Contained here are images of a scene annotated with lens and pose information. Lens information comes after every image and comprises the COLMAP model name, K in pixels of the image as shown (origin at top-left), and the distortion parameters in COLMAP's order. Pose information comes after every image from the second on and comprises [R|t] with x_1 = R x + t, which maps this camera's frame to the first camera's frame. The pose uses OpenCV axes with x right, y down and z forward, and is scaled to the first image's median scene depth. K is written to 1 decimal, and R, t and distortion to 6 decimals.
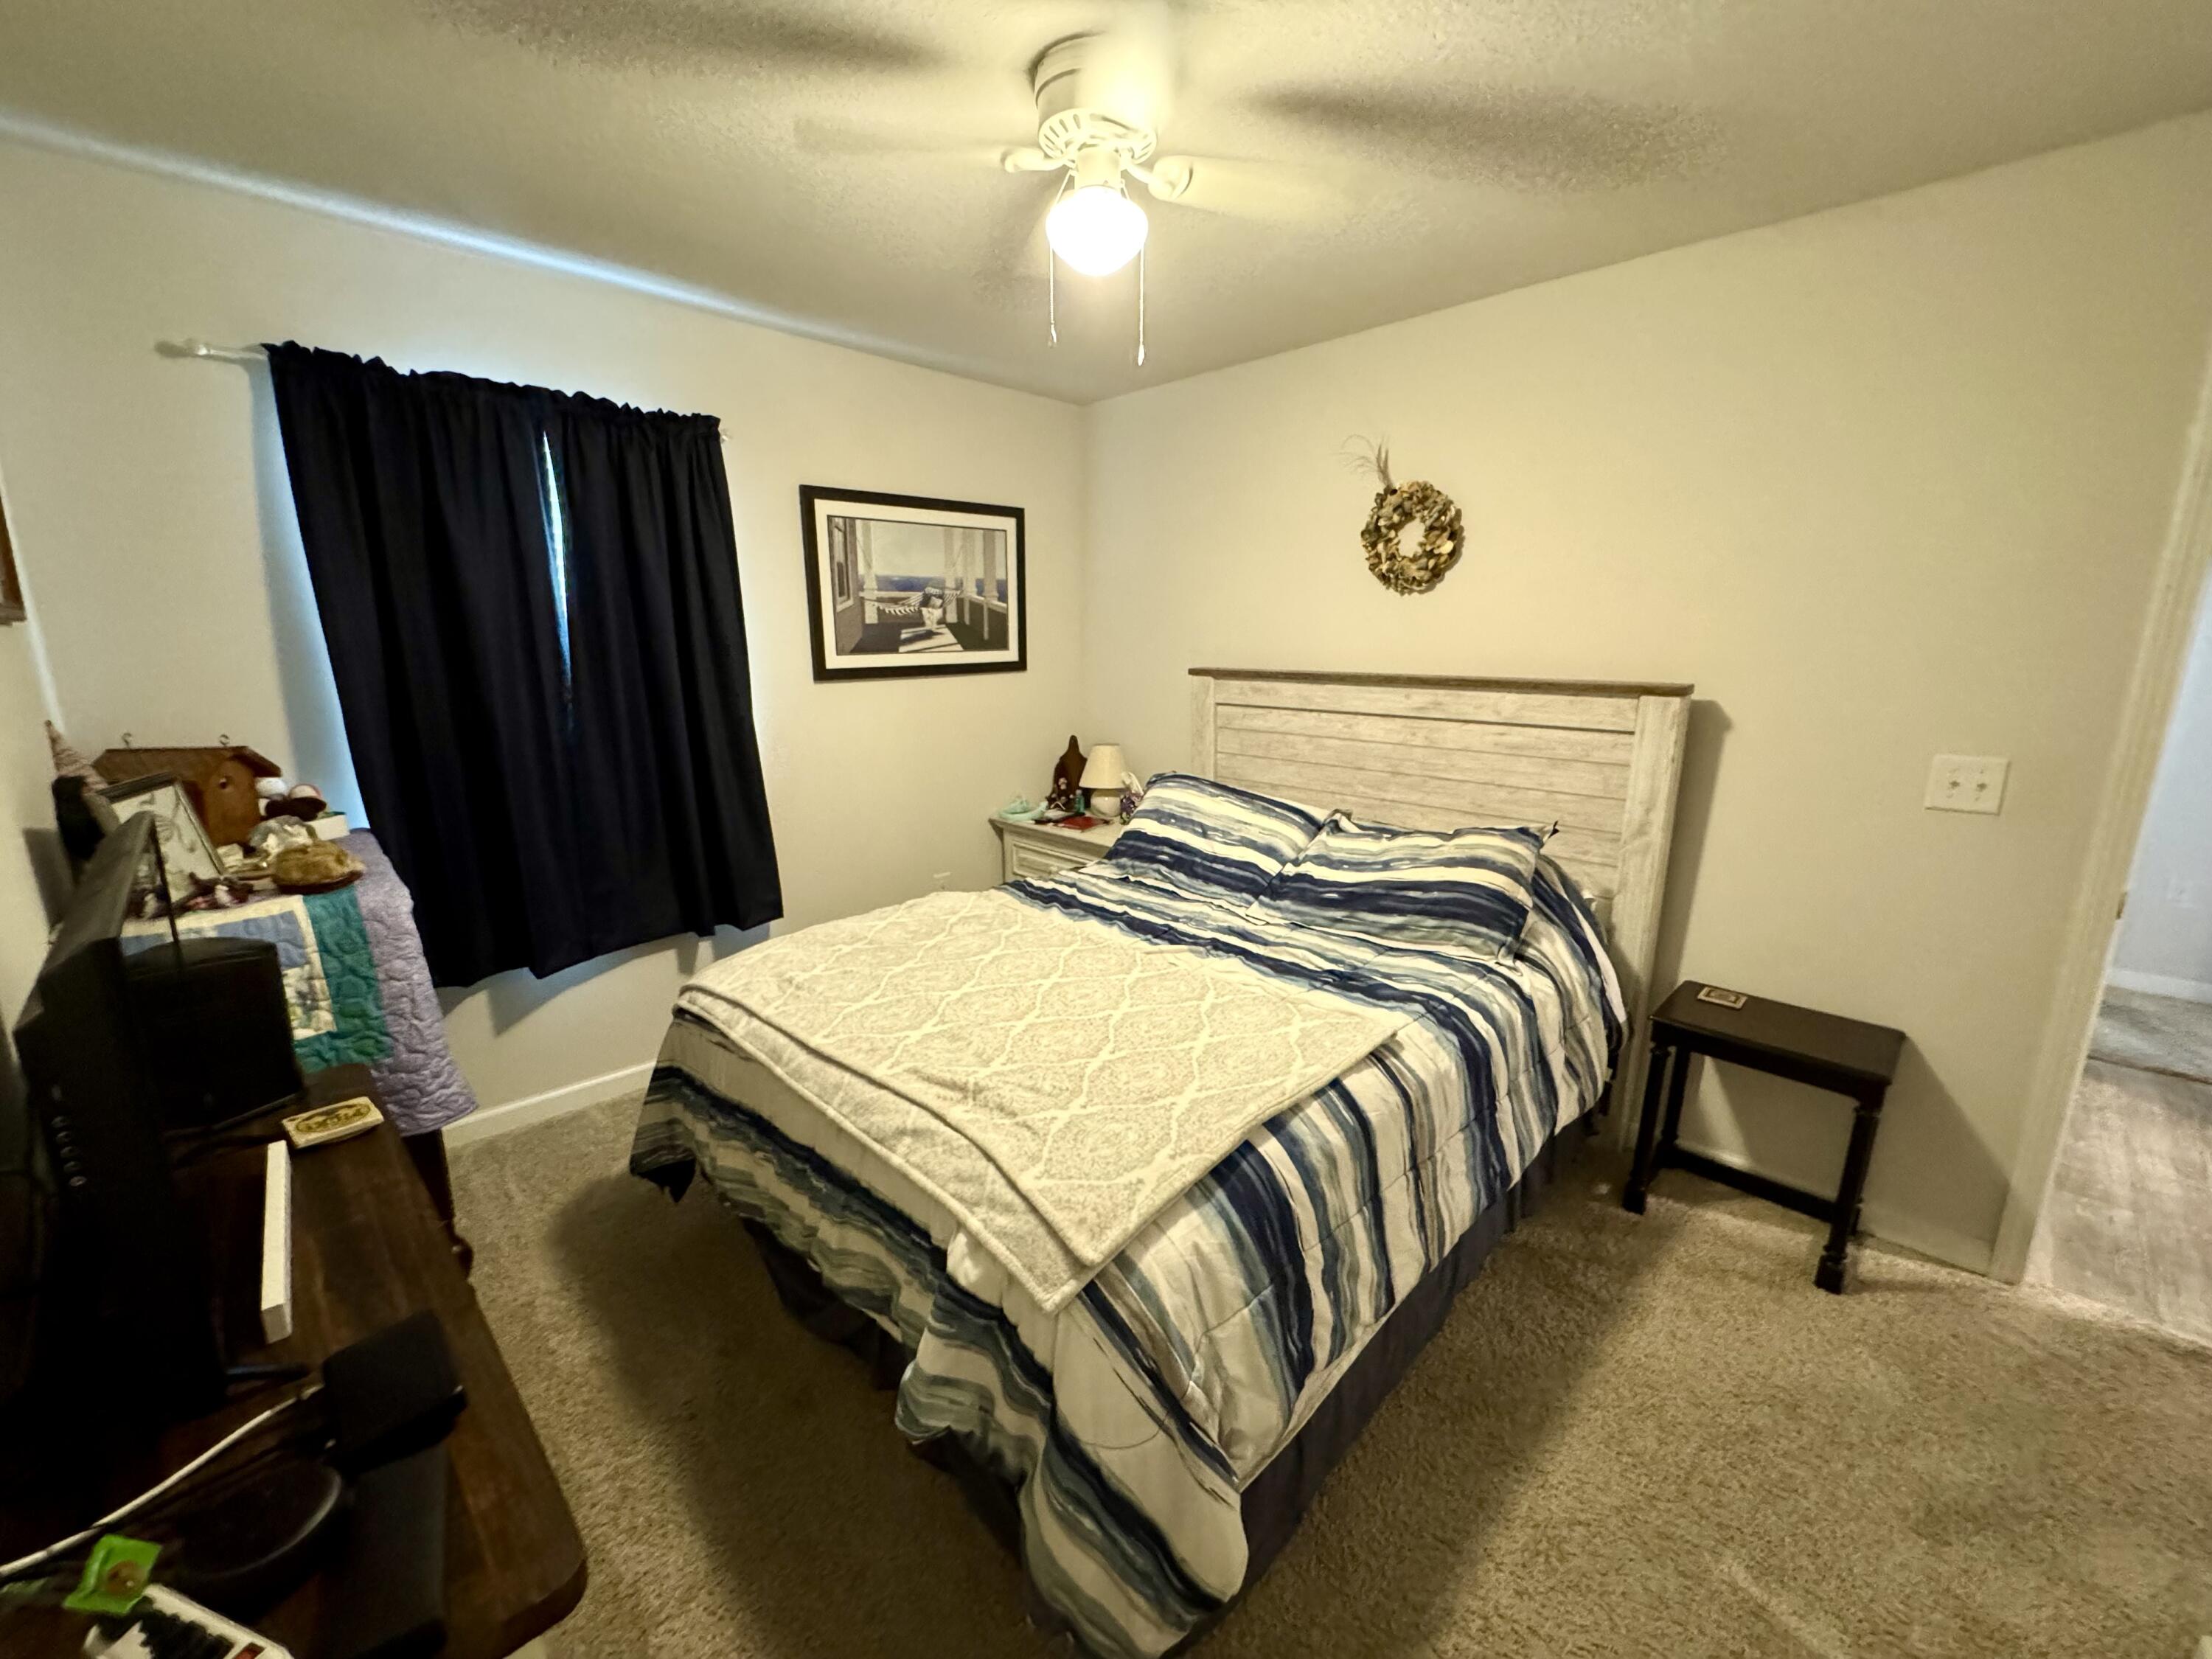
lens RADIAL K [[888.2, 0, 1106.0], [0, 888.2, 829.5], [0, 0, 1]] dist [0.000624, -0.000062]
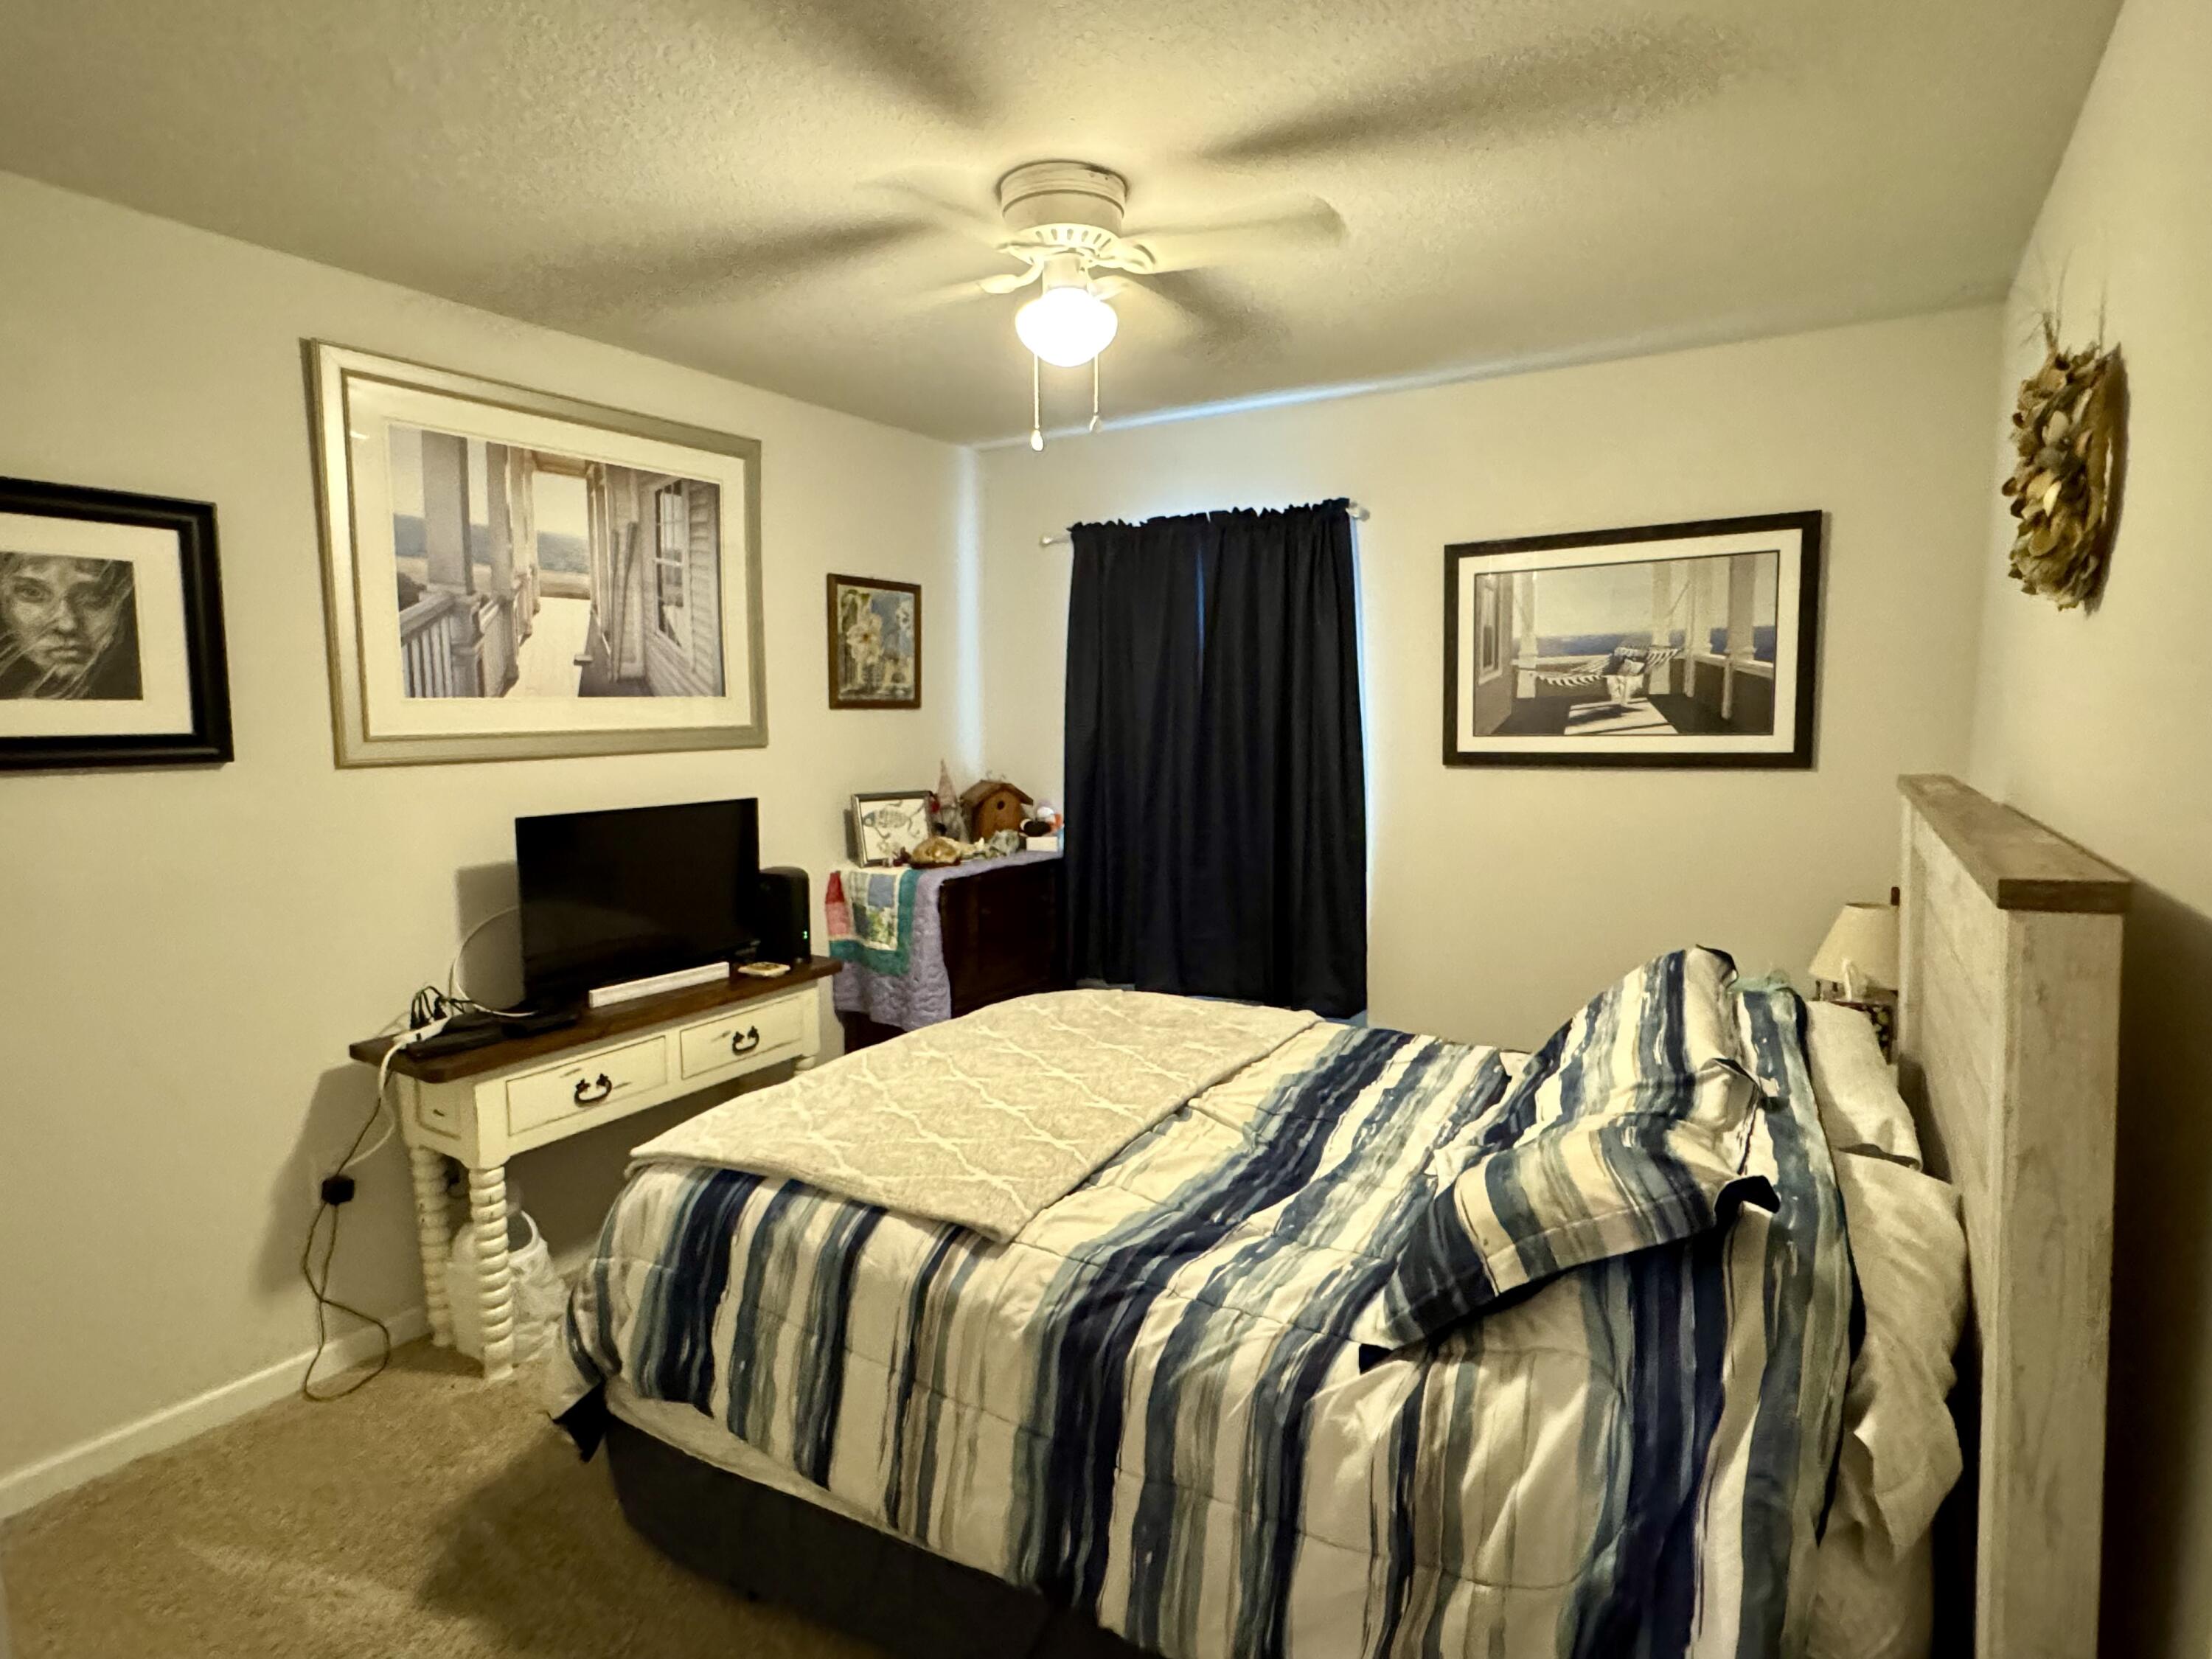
lens RADIAL K [[1170.8, 0, 1106.0], [0, 1170.8, 829.5], [0, 0, 1]] dist [-0.002058, -0.000454]
pose [[0.230670, 0.095142, -0.968369, 0.680823], [-0.205105, 0.977602, 0.047192, -0.091044], [0.951169, 0.187731, 0.245018, 0.416082]]
